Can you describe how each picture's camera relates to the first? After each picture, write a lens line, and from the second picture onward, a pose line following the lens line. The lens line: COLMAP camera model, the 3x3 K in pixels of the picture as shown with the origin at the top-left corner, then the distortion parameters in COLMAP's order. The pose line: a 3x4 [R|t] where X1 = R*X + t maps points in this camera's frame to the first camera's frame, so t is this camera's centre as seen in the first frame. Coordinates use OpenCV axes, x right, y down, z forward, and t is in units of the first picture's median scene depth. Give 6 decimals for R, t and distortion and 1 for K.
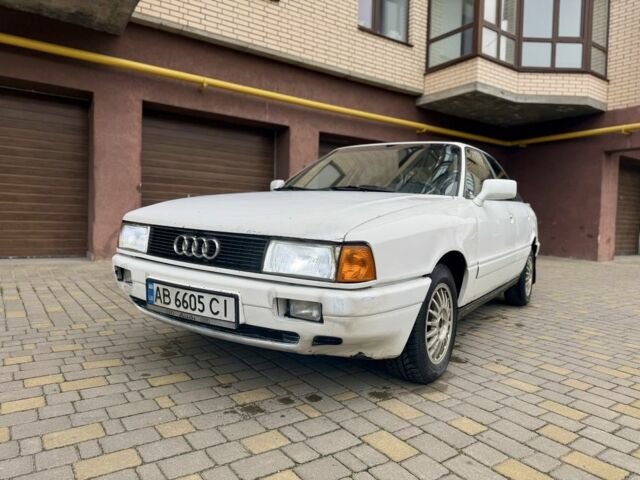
lens RADIAL K [[453.3, 0, 323.4], [0, 453.3, 238.5], [0, 0, 1]] dist [0.040245, -0.048329]
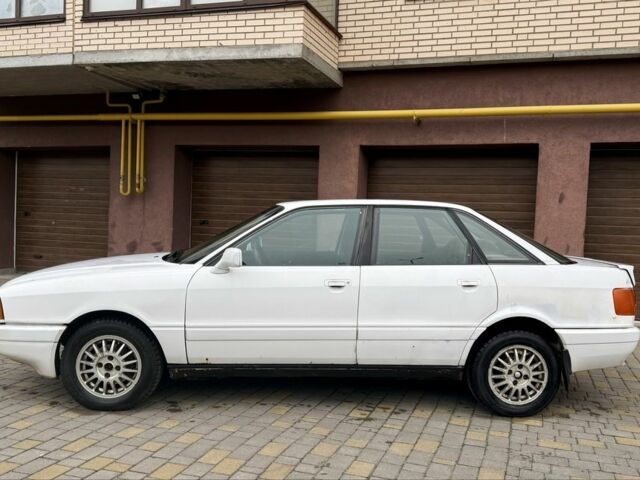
lens RADIAL K [[609.3, 0, 336.9], [0, 609.3, 254.8], [0, 0, 1]] dist [0.145171, -0.289288]
pose [[0.601082, 0.027245, -0.798723, 1.788805], [-0.052752, 0.998592, -0.005636, -0.132444], [0.797444, 0.045522, 0.601673, 0.407811]]
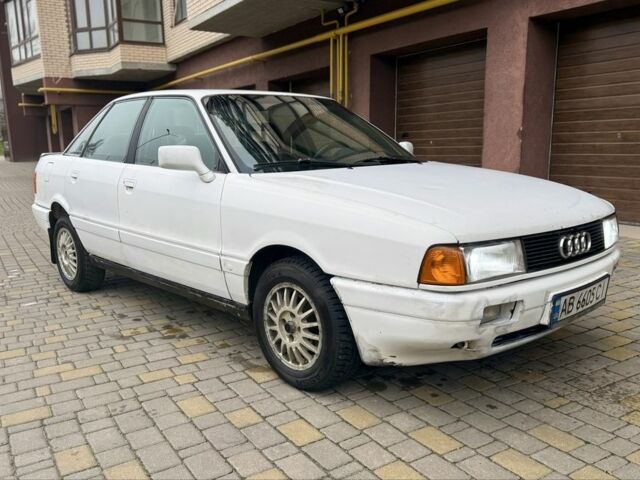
lens RADIAL K [[586.6, 0, 331.0], [0, 586.6, 267.6], [0, 0, 1]] dist [0.074147, -0.124843]
pose [[-0.058837, 0.175542, -0.982712, 1.882966], [-0.024842, 0.983855, 0.177234, -0.140901], [0.997958, 0.034840, -0.053526, 1.960610]]
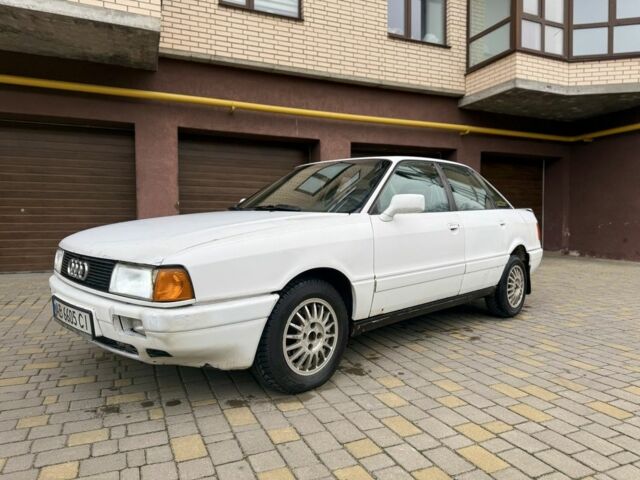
lens RADIAL K [[453.3, 0, 323.4], [0, 453.3, 238.5], [0, 0, 1]] dist [0.040245, -0.048329]
pose [[0.978858, -0.024957, -0.203011, 0.448202], [0.022627, 0.999649, -0.013790, -0.023473], [0.203284, 0.008905, 0.979079, -0.022673]]
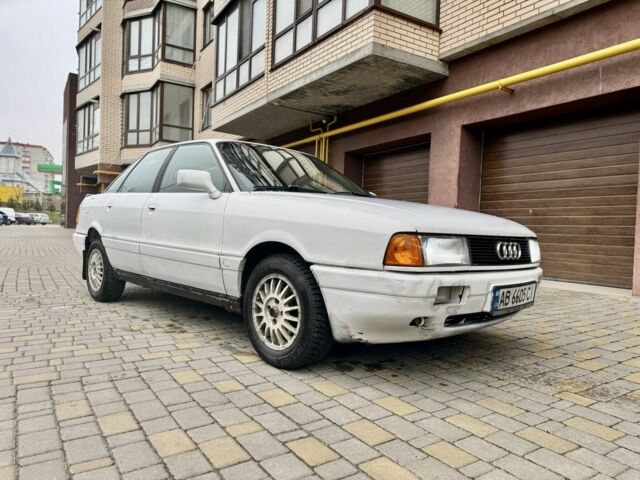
lens RADIAL K [[453.3, 0, 323.4], [0, 453.3, 238.5], [0, 0, 1]] dist [0.040245, -0.048329]
pose [[-0.032440, -0.014306, -0.999371, 1.836105], [-0.070839, 0.997416, -0.011979, -0.003236], [0.996960, 0.070406, -0.033370, 1.960689]]
